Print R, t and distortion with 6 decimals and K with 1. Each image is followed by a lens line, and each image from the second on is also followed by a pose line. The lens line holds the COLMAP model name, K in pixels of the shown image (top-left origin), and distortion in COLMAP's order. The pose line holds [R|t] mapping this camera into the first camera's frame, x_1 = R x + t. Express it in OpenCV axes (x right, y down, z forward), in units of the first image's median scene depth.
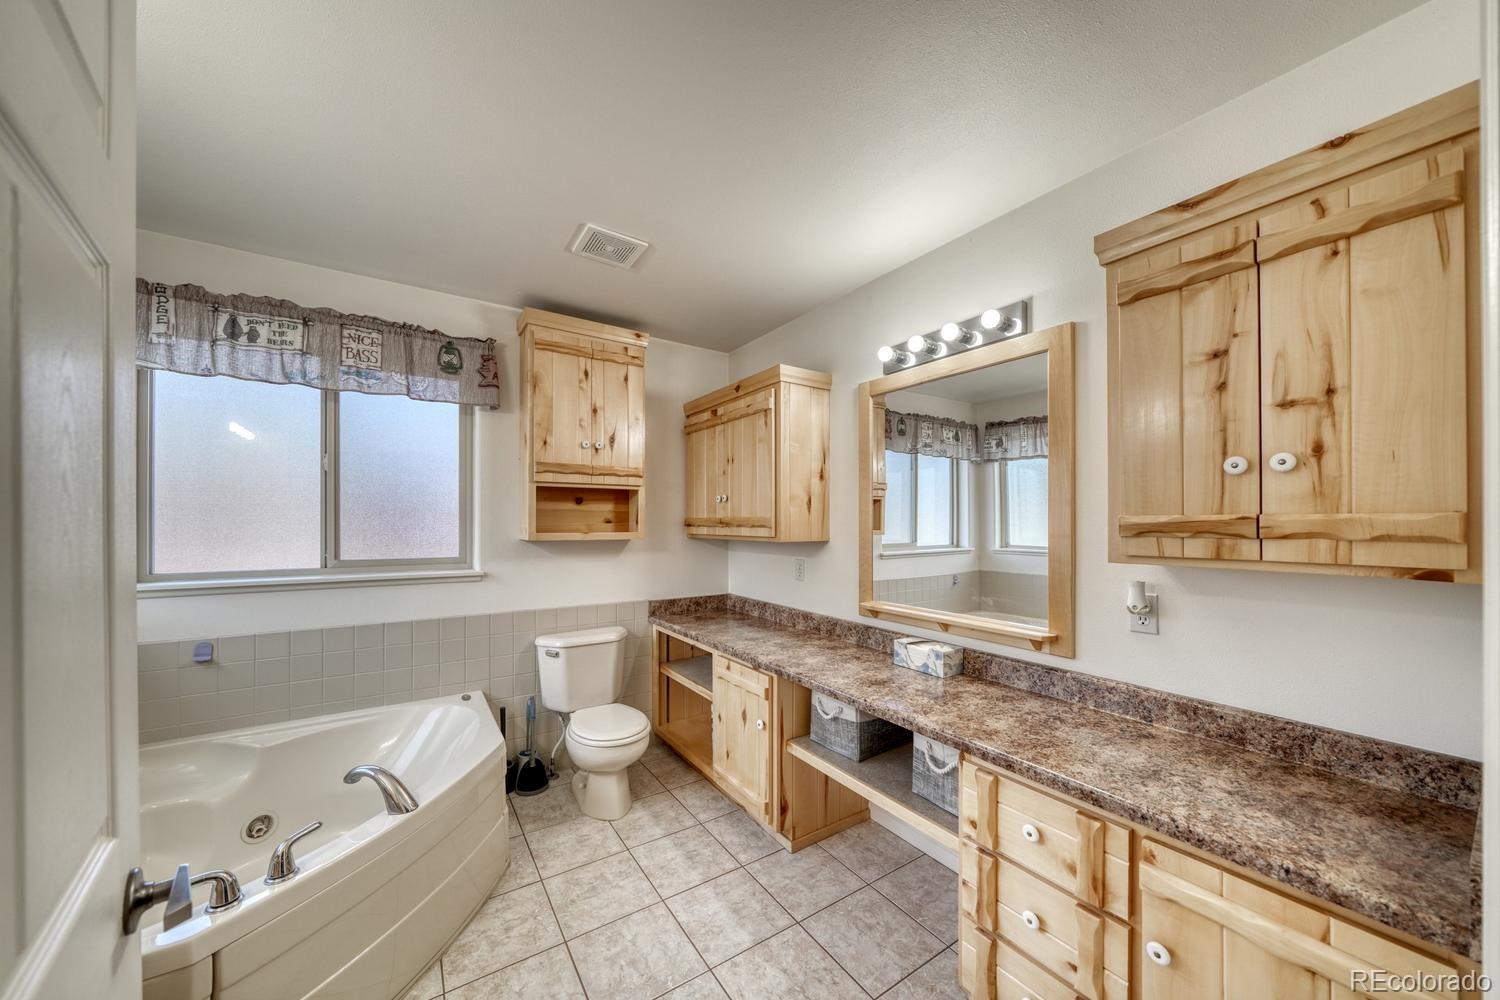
lens RADIAL K [[525.1, 0, 730.6], [0, 525.1, 520.0], [0, 0, 1]] dist [0.001153, 0.000068]
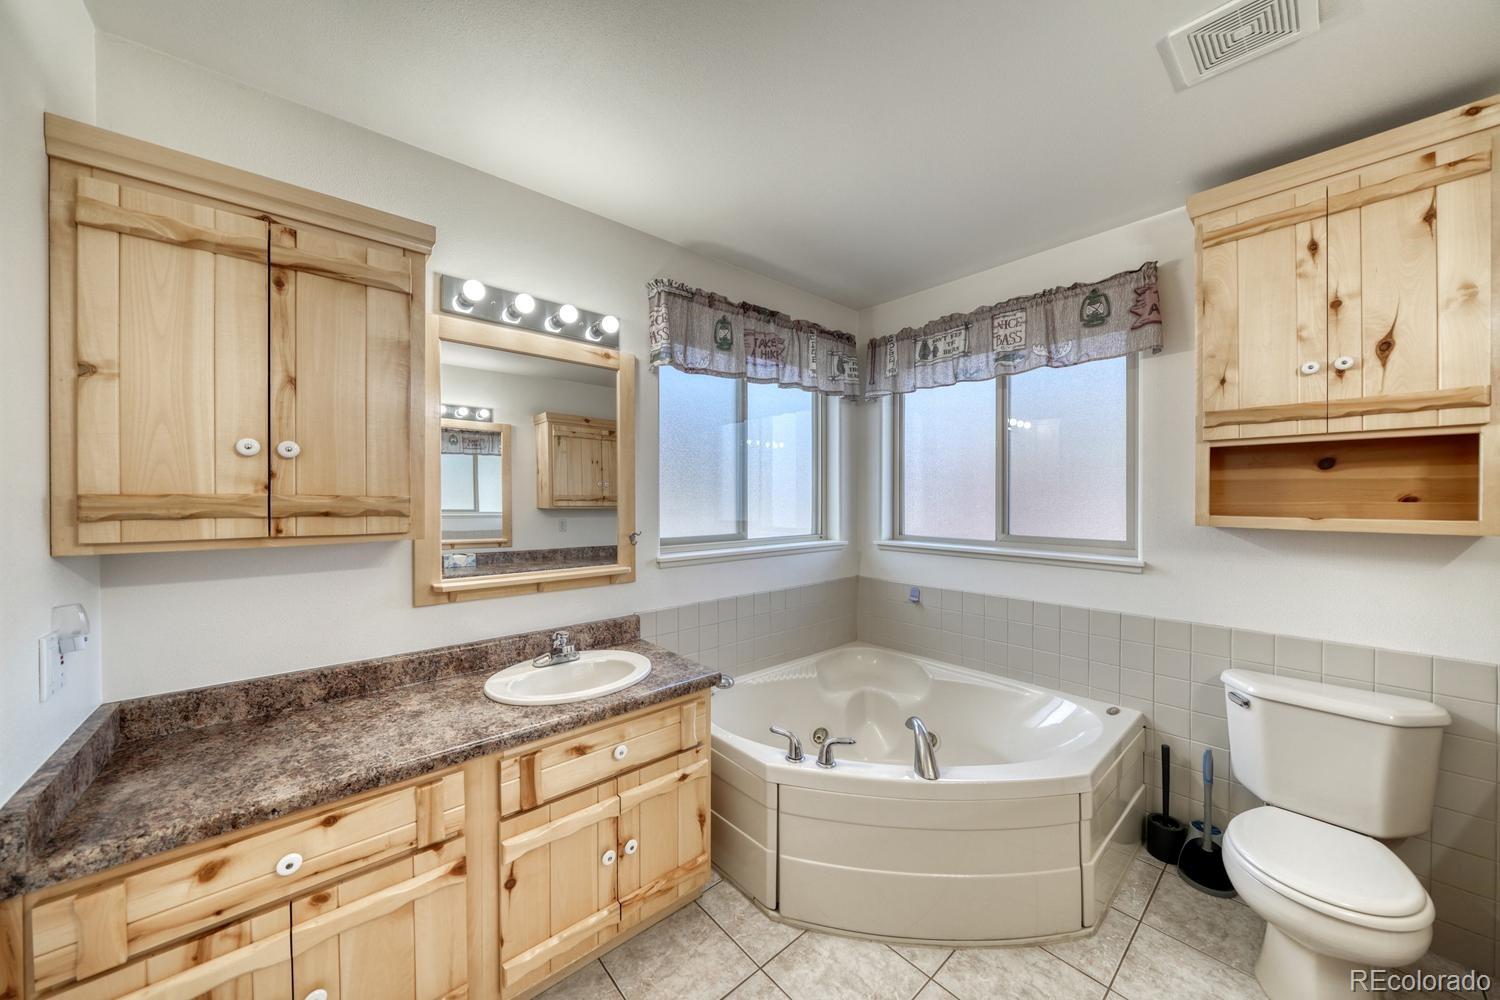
lens RADIAL K [[515.0, 0, 750.0], [0, 515.0, 500.0], [0, 0, 1]] dist [-0.001805, -0.000051]
pose [[0.154570, 0.004193, -0.987973, 0.212310], [0.003830, 0.999981, 0.004843, -0.001449], [0.987974, -0.004533, 0.154551, 0.314042]]
